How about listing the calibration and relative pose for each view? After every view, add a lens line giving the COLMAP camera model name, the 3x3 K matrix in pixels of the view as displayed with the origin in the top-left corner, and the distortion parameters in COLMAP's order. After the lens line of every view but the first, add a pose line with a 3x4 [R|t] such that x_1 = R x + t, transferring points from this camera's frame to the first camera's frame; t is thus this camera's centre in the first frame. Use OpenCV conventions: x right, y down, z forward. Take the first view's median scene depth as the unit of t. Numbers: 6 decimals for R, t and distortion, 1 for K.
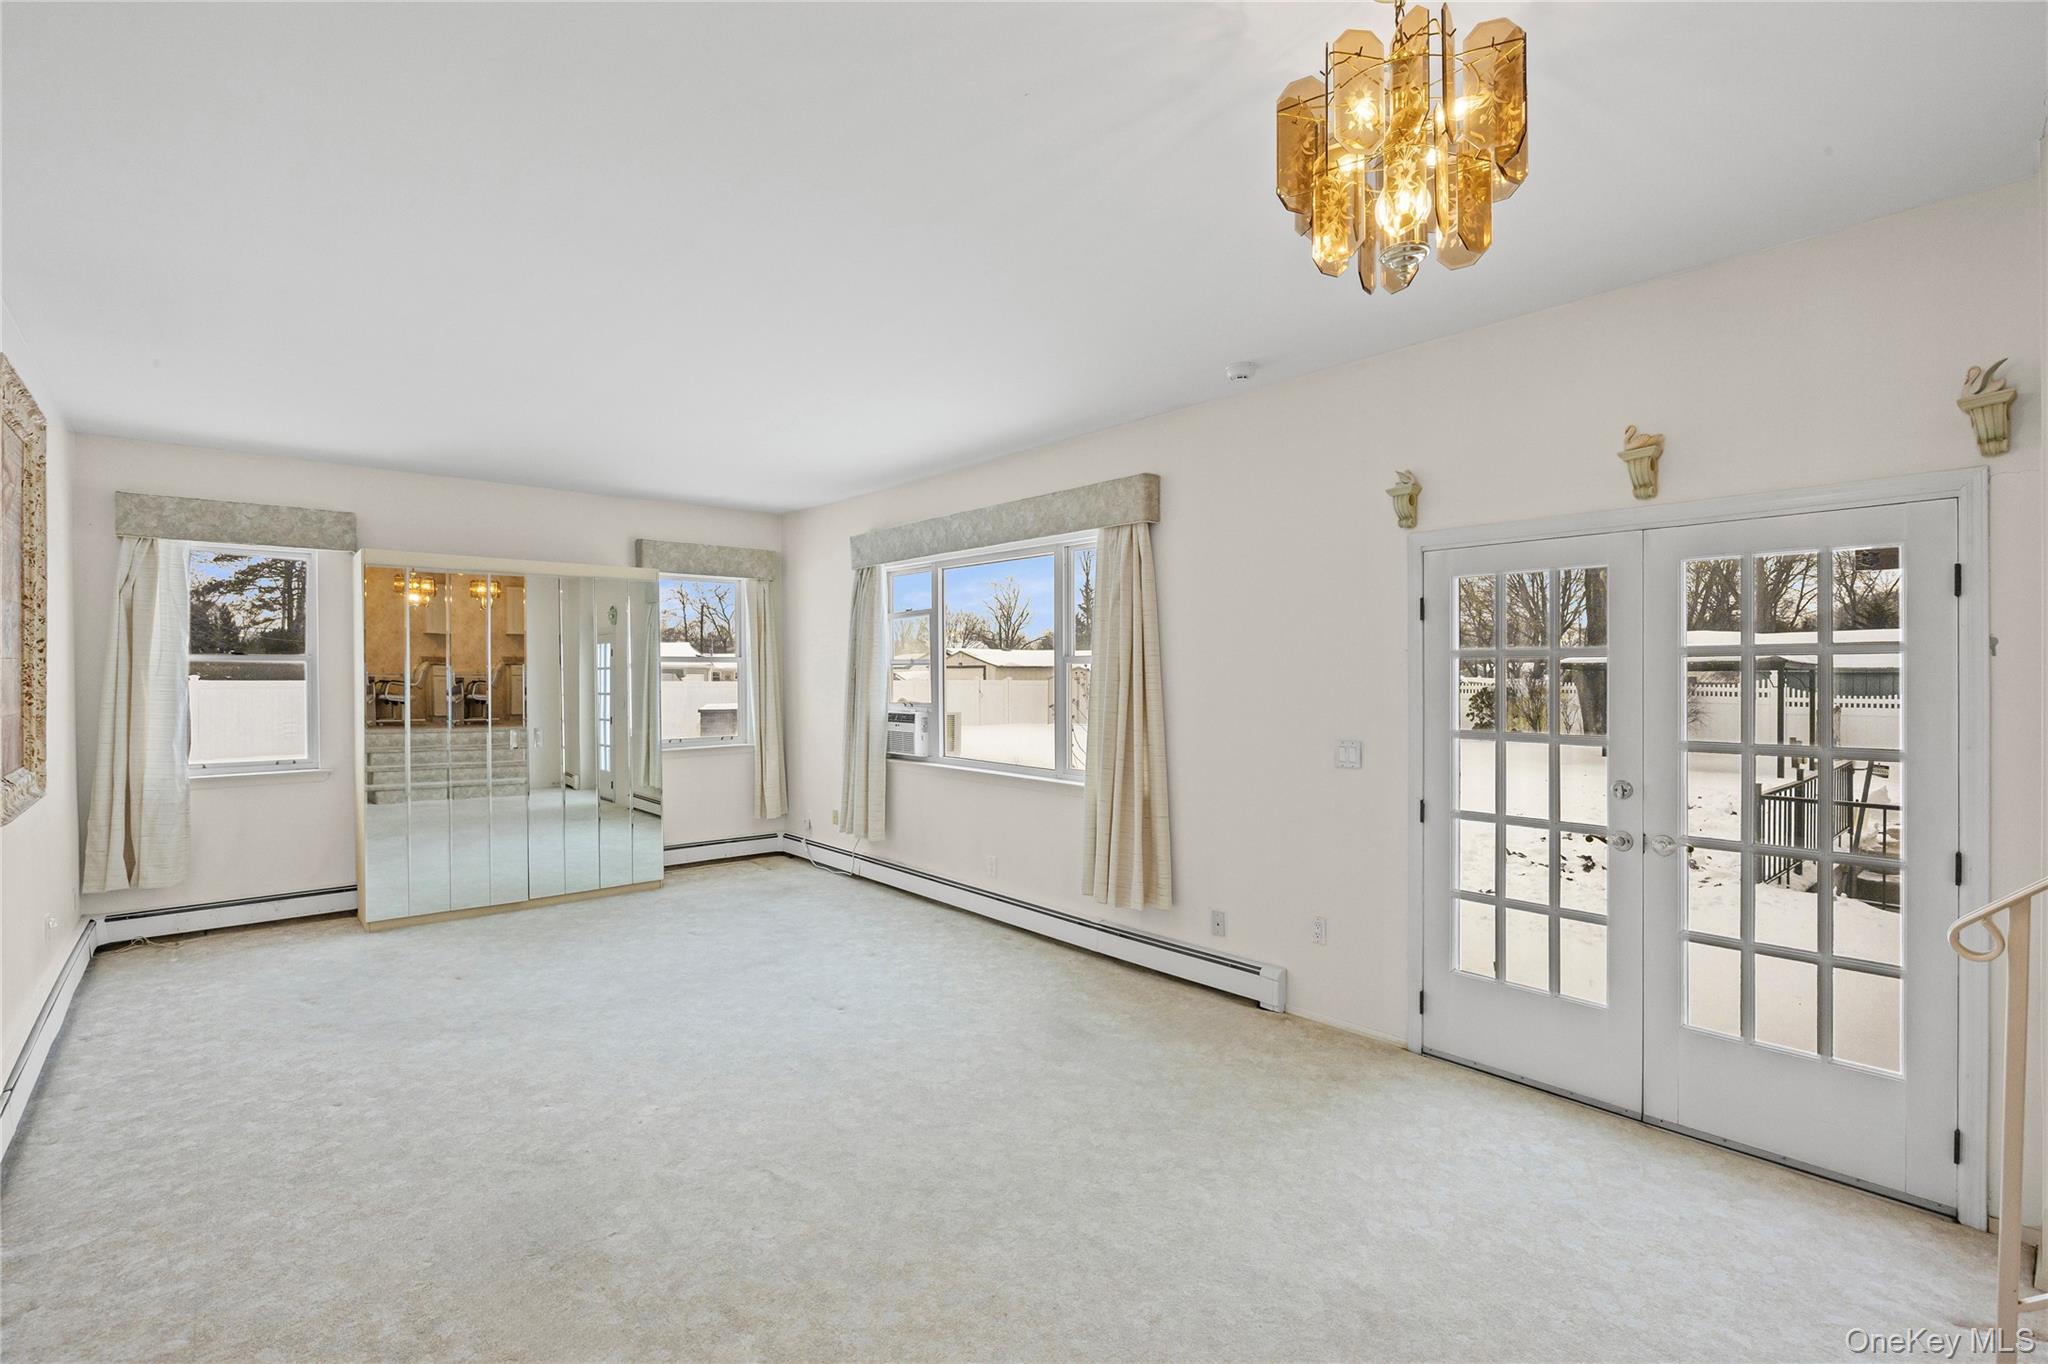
lens RADIAL K [[903.5, 0, 1017.7], [0, 903.5, 694.2], [0, 0, 1]] dist [-0.011192, -0.000544]
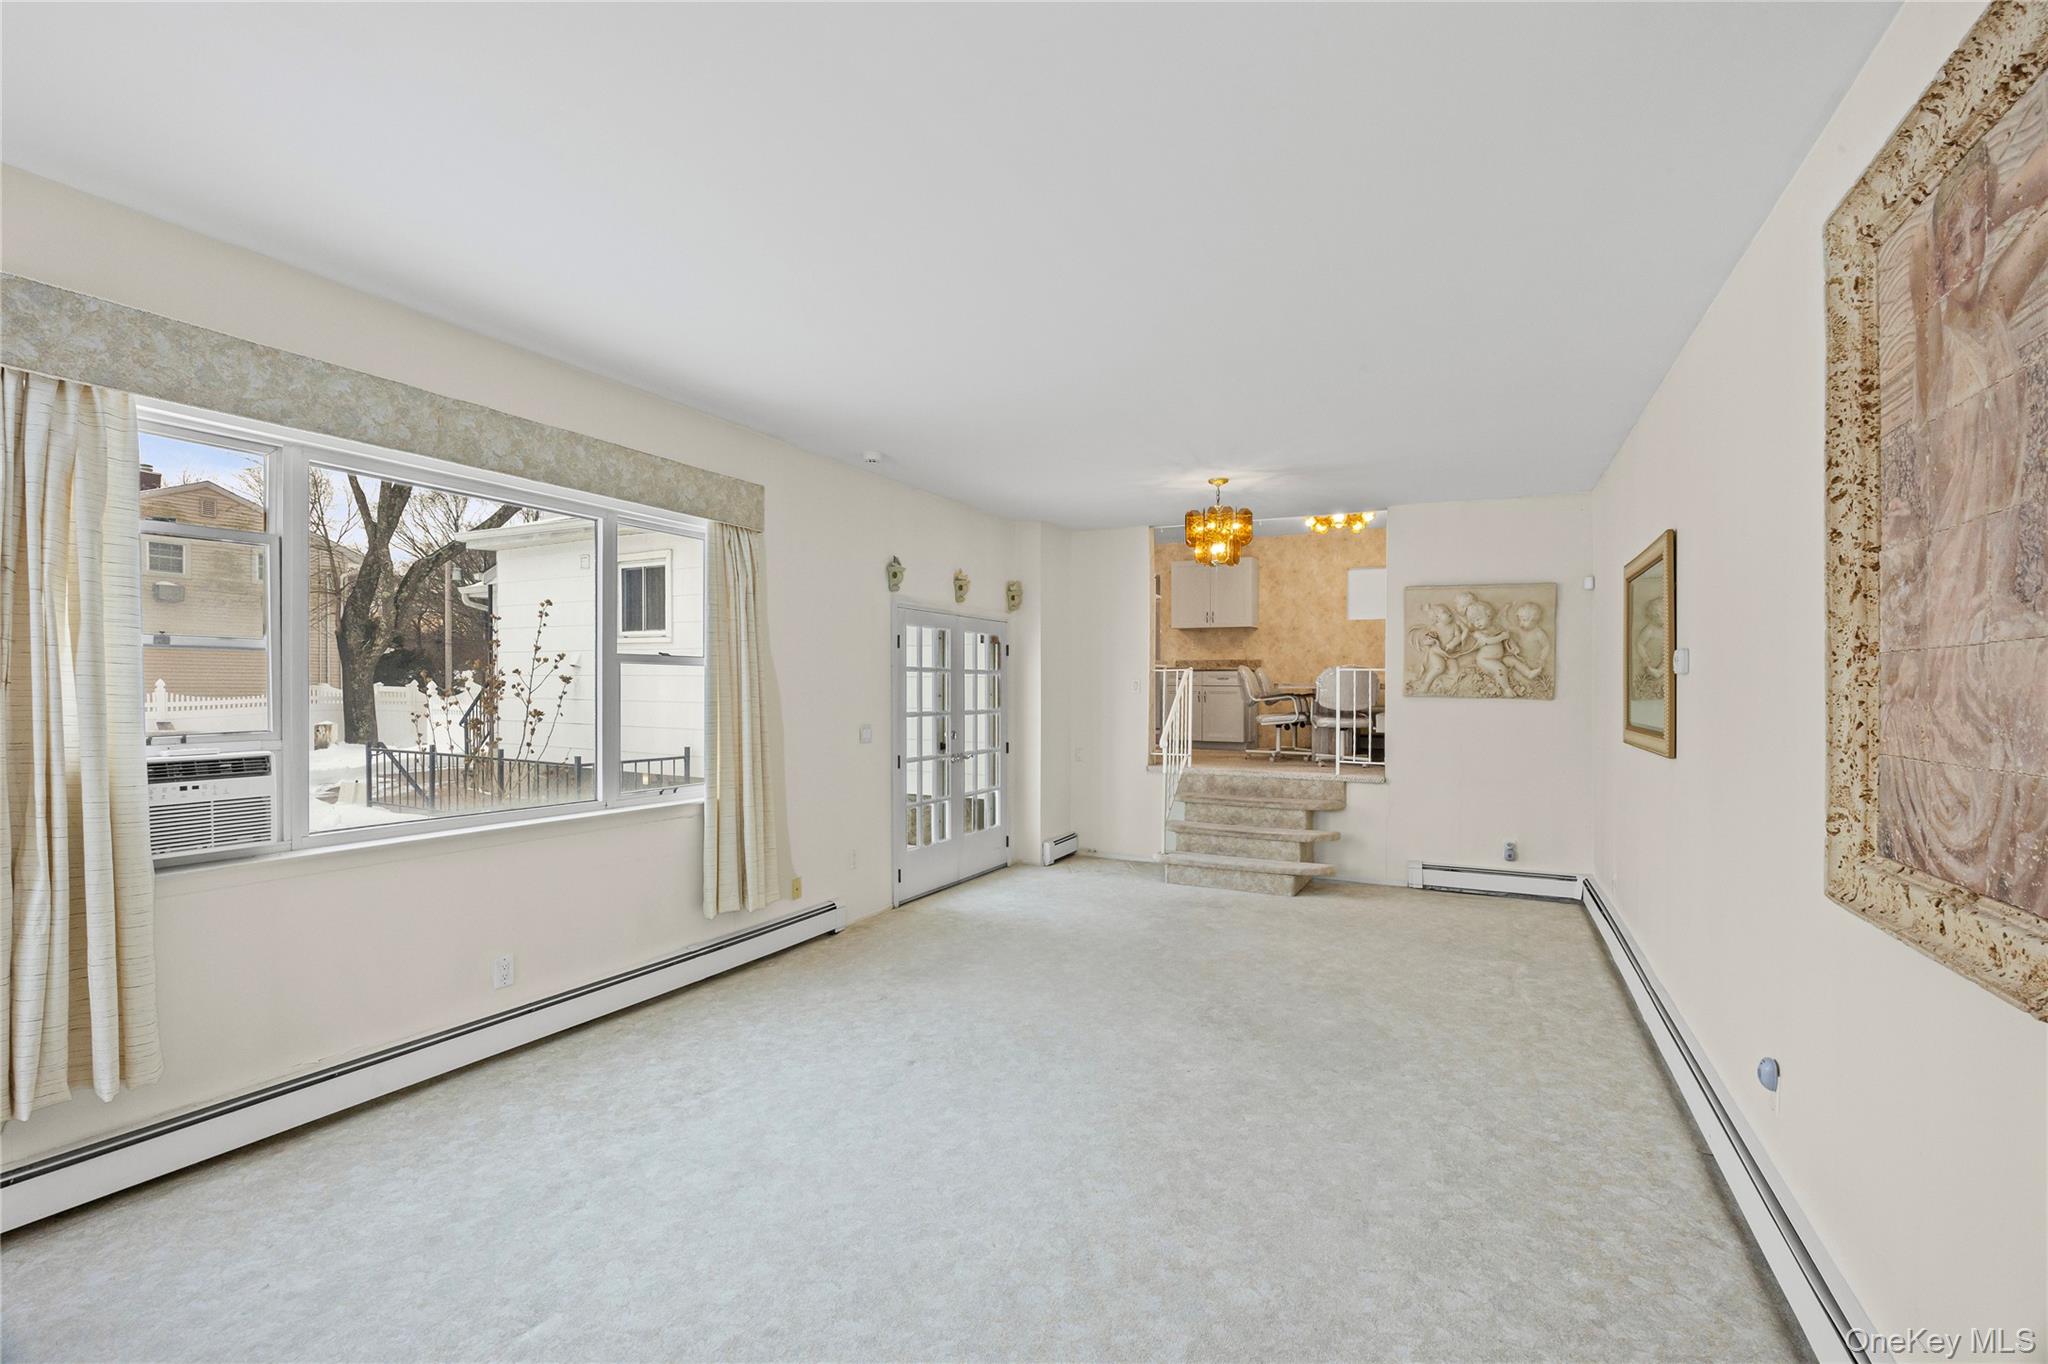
lens RADIAL K [[903.5, 0, 1027.8], [0, 903.5, 683.5], [0, 0, 1]] dist [-0.011192, -0.000544]
pose [[-0.373391, -0.008201, 0.927638, -0.870141], [0.003539, 0.999941, 0.010265, -0.023526], [-0.927667, 0.007116, -0.373340, 1.016734]]
